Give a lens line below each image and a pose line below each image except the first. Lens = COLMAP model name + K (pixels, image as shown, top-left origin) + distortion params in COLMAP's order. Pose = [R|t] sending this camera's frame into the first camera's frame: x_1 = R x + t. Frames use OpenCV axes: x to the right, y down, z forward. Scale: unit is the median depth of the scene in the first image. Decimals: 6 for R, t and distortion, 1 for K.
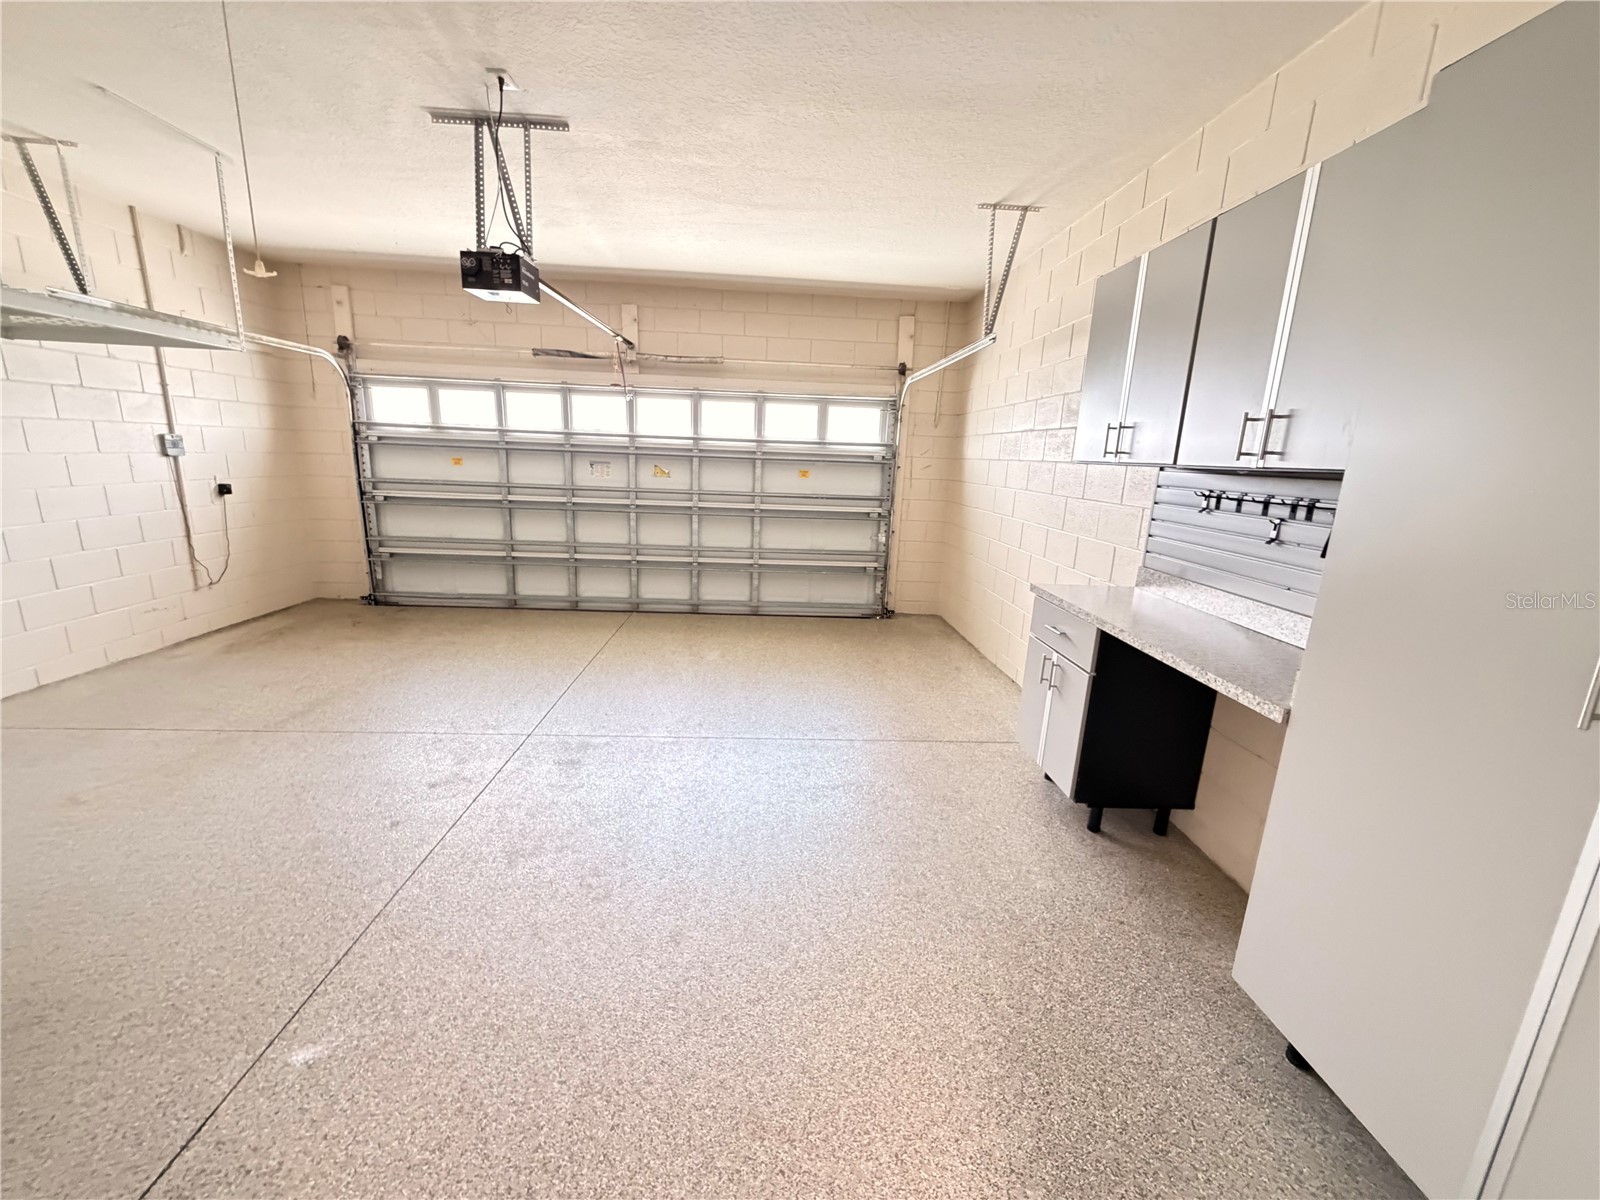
lens RADIAL K [[640.9, 0, 797.1], [0, 640.9, 599.4], [0, 0, 1]] dist [-0.000347, 0.000540]
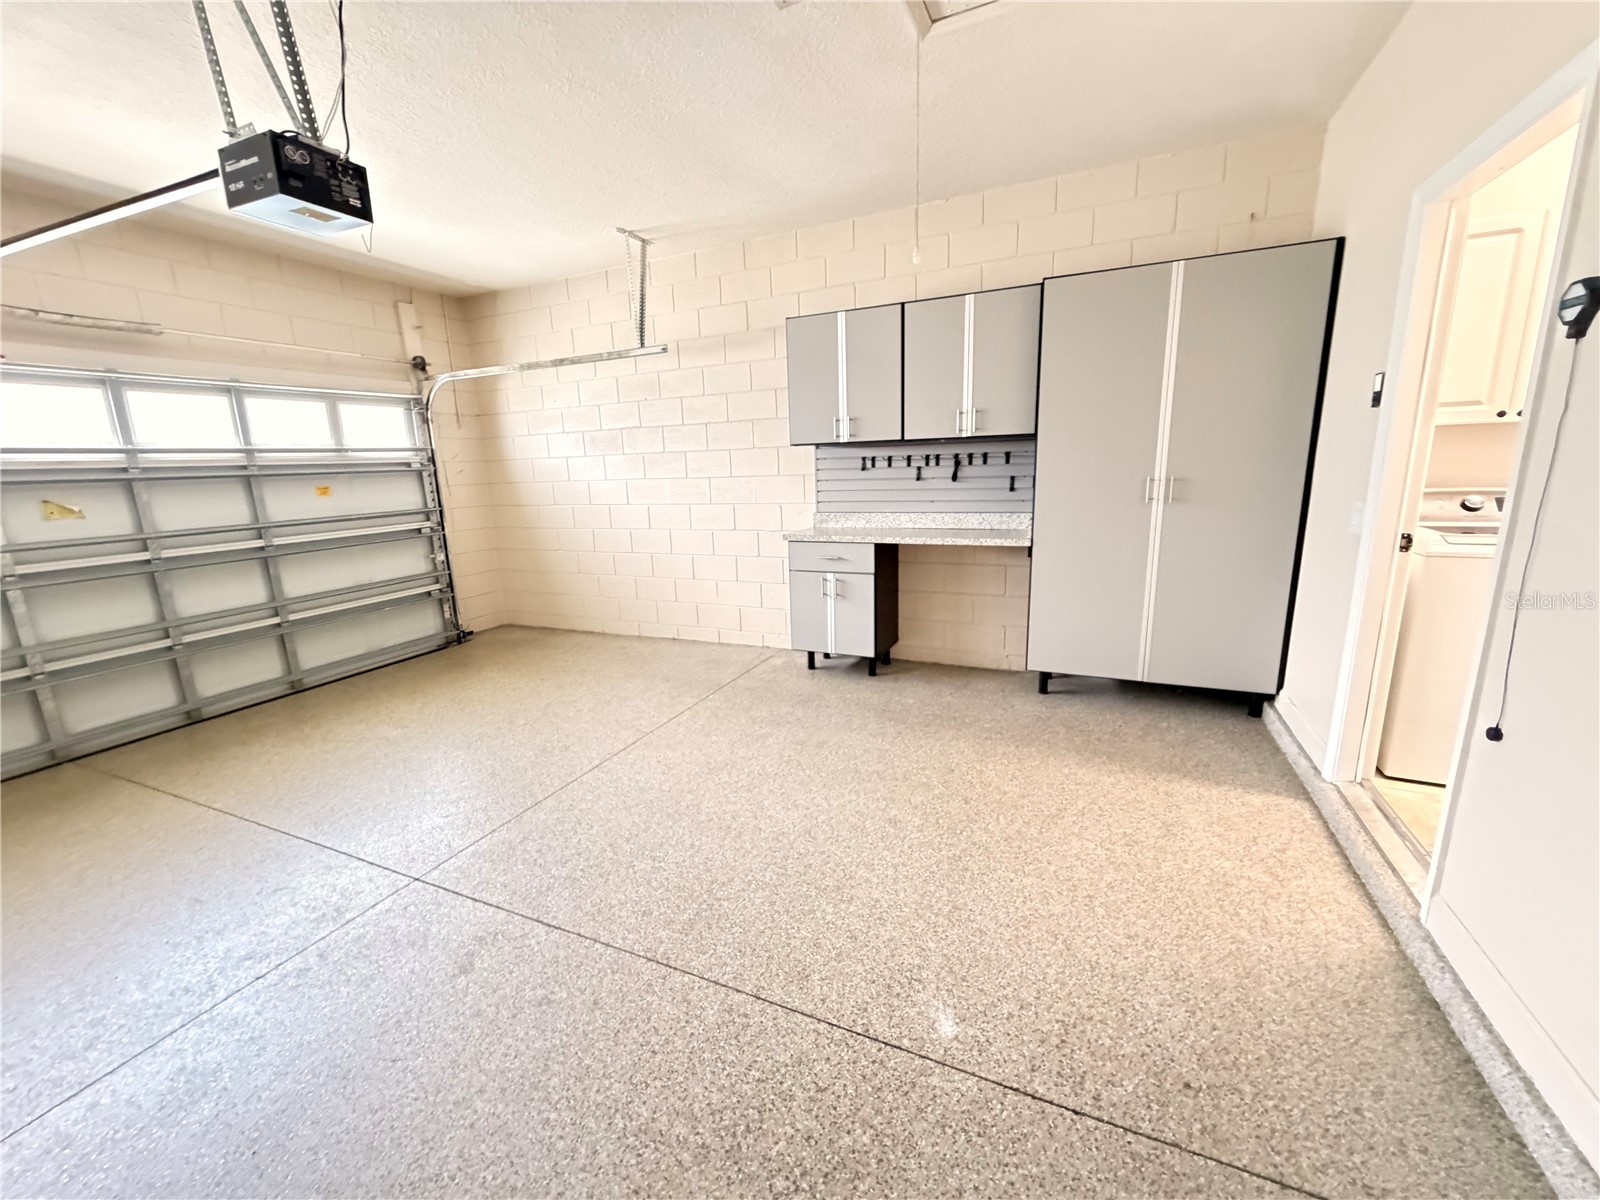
lens RADIAL K [[640.9, 0, 794.7], [0, 640.9, 598.2], [0, 0, 1]] dist [-0.000347, 0.000540]
pose [[0.460549, -0.238287, 0.855052, -0.464585], [0.248520, 0.959382, 0.133503, -0.039944], [-0.852134, 0.151013, 0.501062, 0.174022]]
